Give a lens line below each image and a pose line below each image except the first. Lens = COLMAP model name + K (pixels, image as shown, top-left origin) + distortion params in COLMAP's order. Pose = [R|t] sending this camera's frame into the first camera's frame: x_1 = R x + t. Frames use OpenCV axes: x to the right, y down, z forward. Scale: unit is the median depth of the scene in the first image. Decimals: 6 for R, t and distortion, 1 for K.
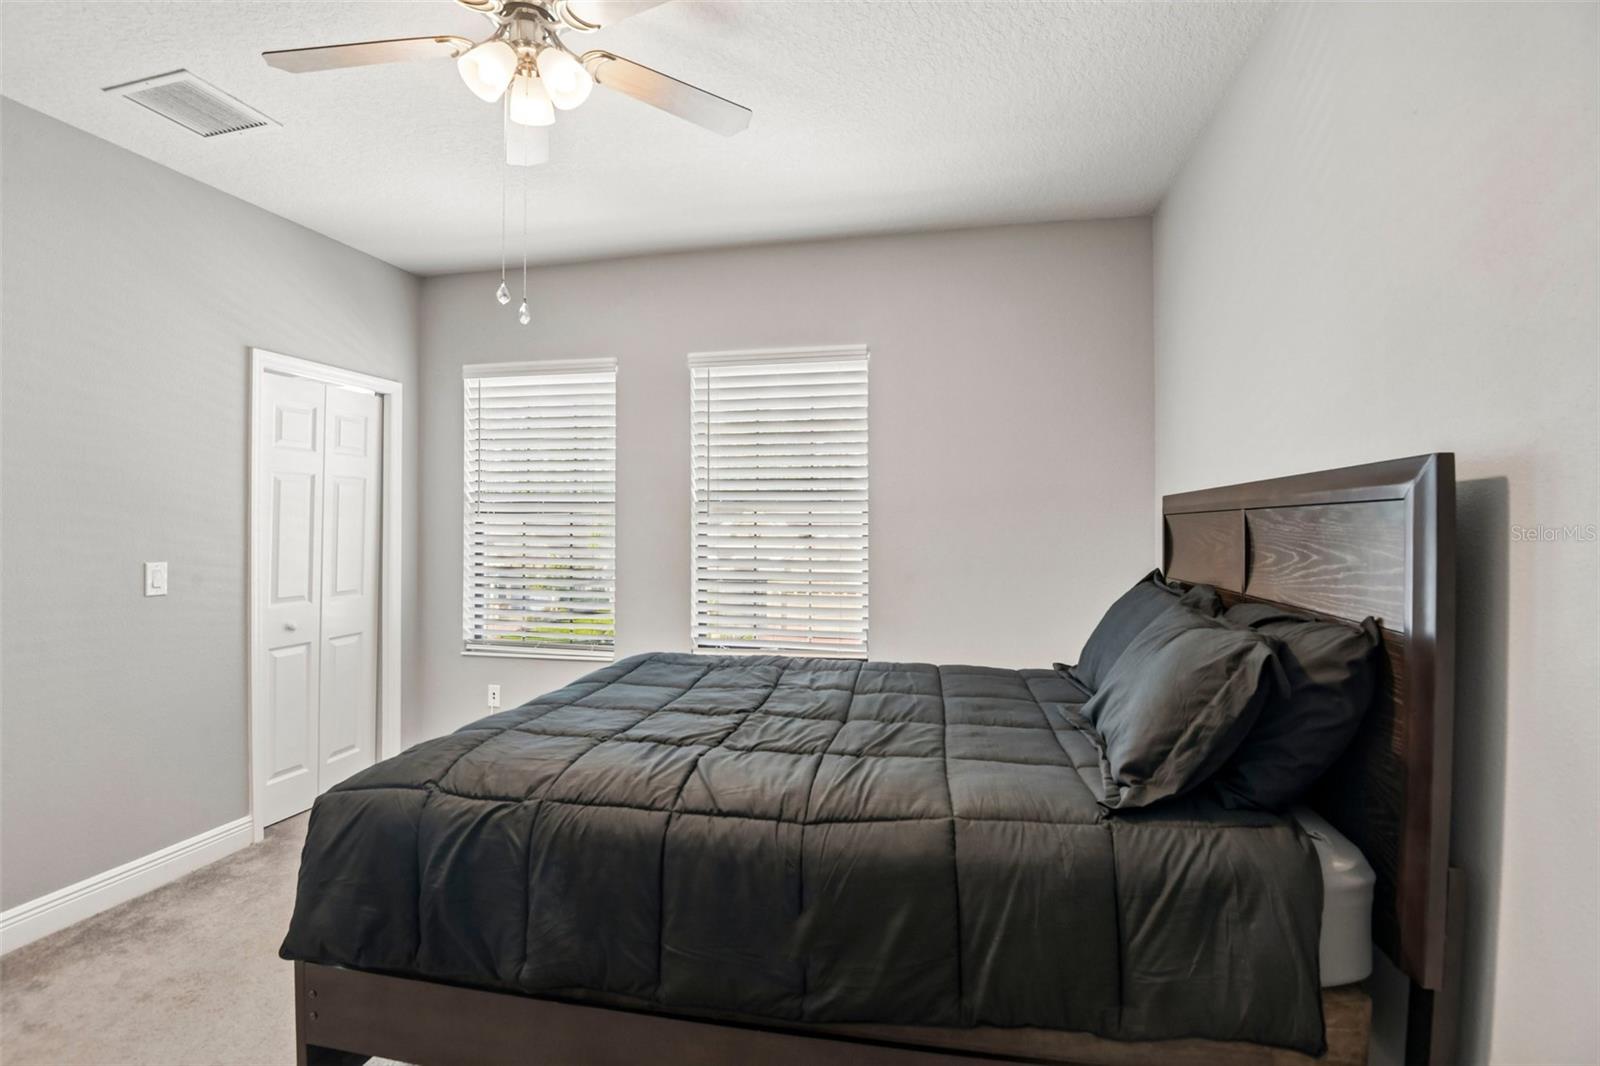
lens RADIAL K [[744.1, 0, 829.9], [0, 744.1, 533.0], [0, 0, 1]] dist [-0.020723, -0.011743]
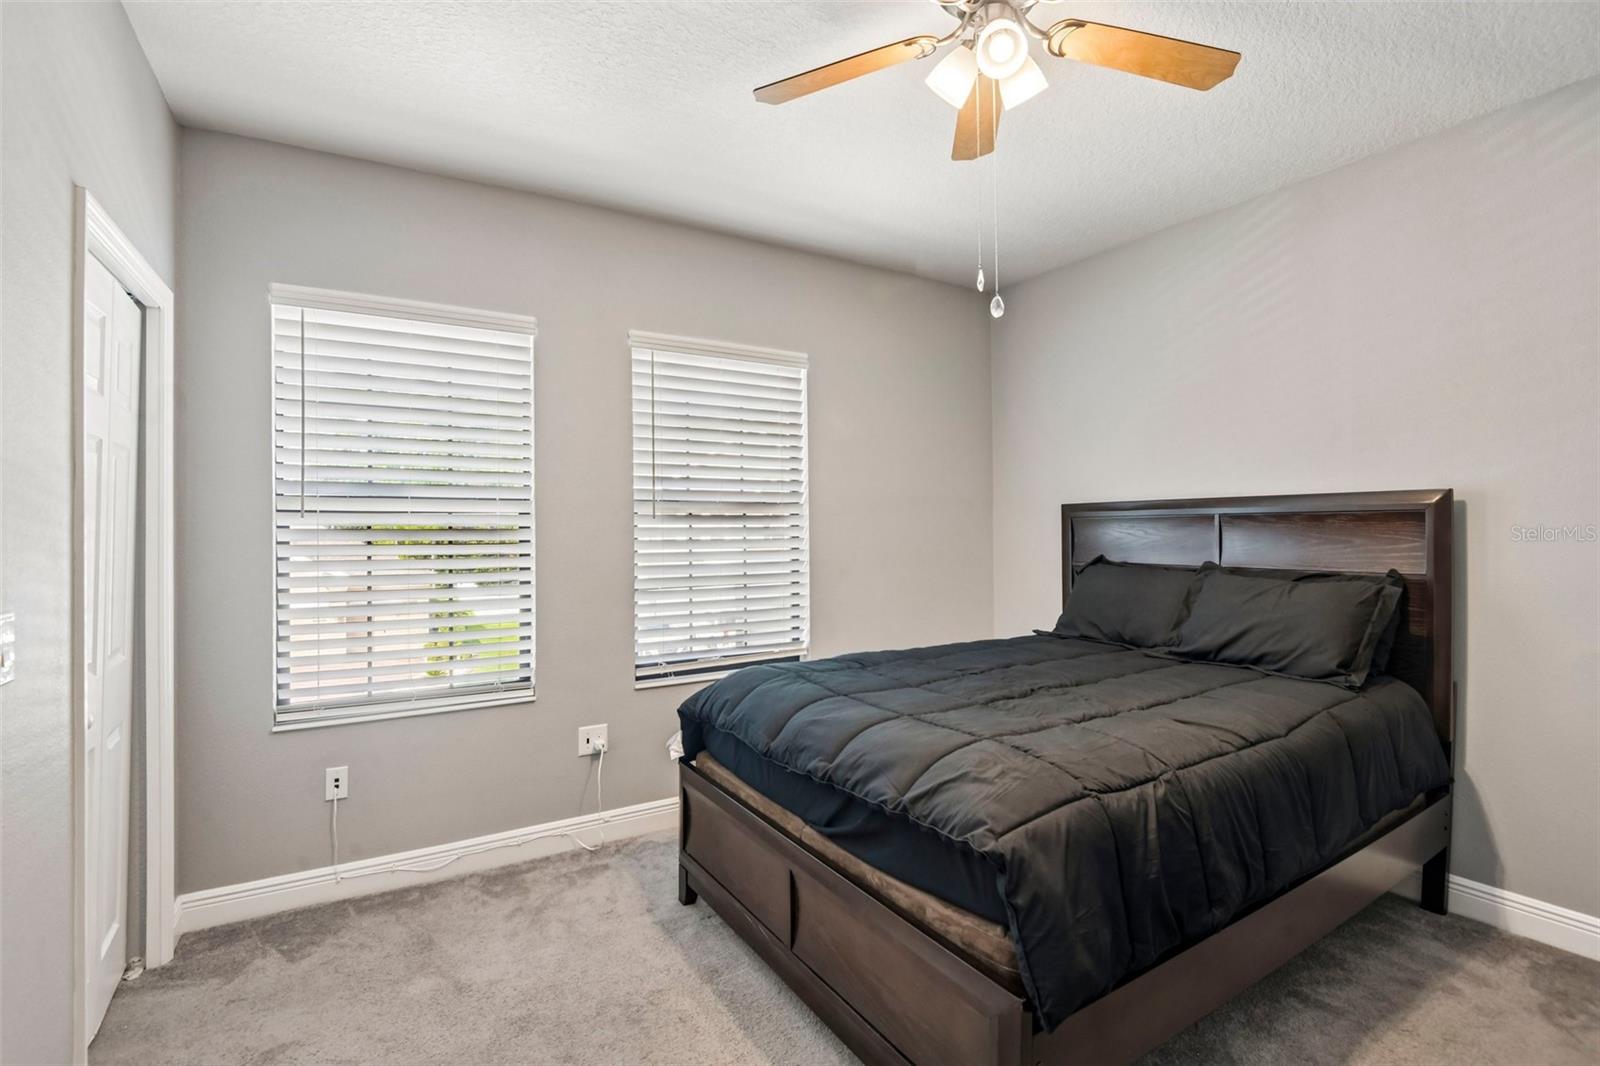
lens RADIAL K [[744.1, 0, 795.4], [0, 744.1, 538.6], [0, 0, 1]] dist [-0.020723, -0.011743]
pose [[0.727607, -0.014509, 0.685840, -0.654126], [0.013820, 0.999883, 0.006491, -0.001425], [-0.685855, 0.004756, 0.727723, 0.242877]]
